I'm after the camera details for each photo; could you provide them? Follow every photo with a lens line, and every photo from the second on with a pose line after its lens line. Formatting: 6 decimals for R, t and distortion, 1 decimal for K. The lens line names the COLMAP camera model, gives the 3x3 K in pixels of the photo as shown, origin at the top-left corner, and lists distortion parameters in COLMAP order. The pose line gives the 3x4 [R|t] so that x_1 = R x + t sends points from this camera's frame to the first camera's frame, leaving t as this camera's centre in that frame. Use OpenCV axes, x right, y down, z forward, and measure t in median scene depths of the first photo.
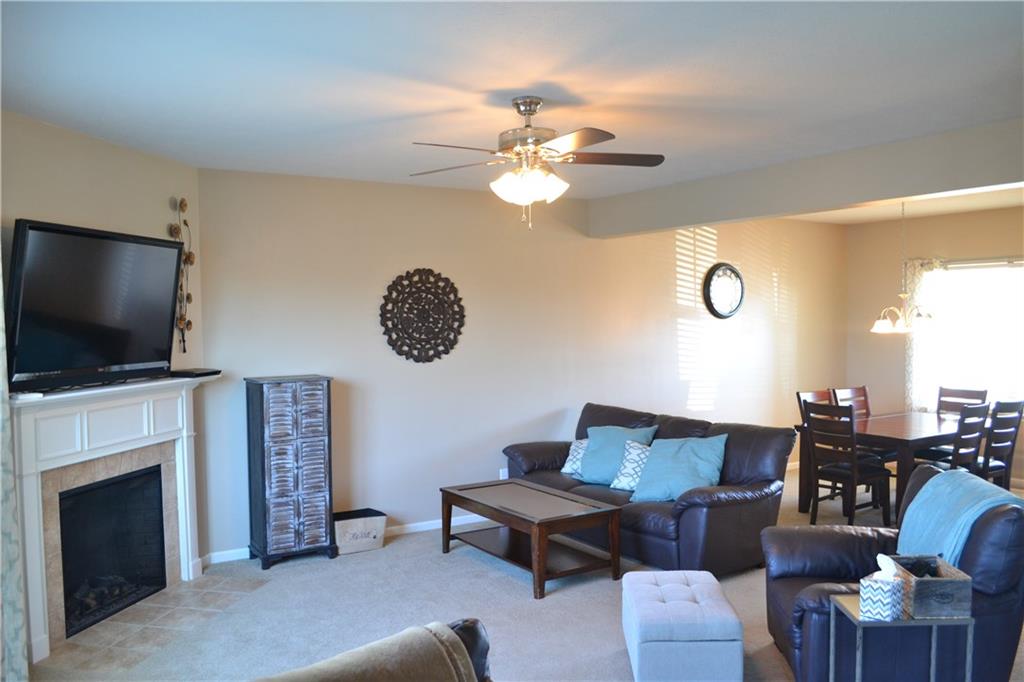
lens RADIAL K [[848.0, 0, 512.0], [0, 848.0, 341.0], [0, 0, 1]] dist [0.003733, 0.003517]
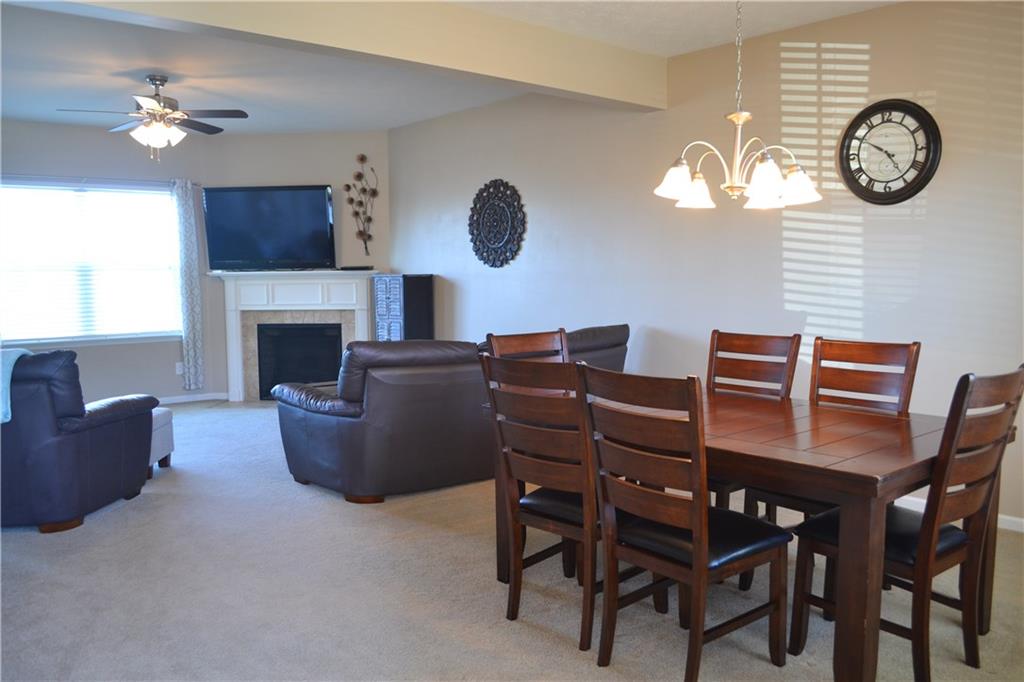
lens RADIAL K [[848.0, 0, 512.0], [0, 848.0, 341.0], [0, 0, 1]] dist [0.003733, 0.003517]
pose [[0.134045, 0.086681, -0.987177, 0.984642], [-0.021522, 0.996187, 0.084550, 0.027299], [0.990742, 0.009912, 0.135399, 0.880481]]
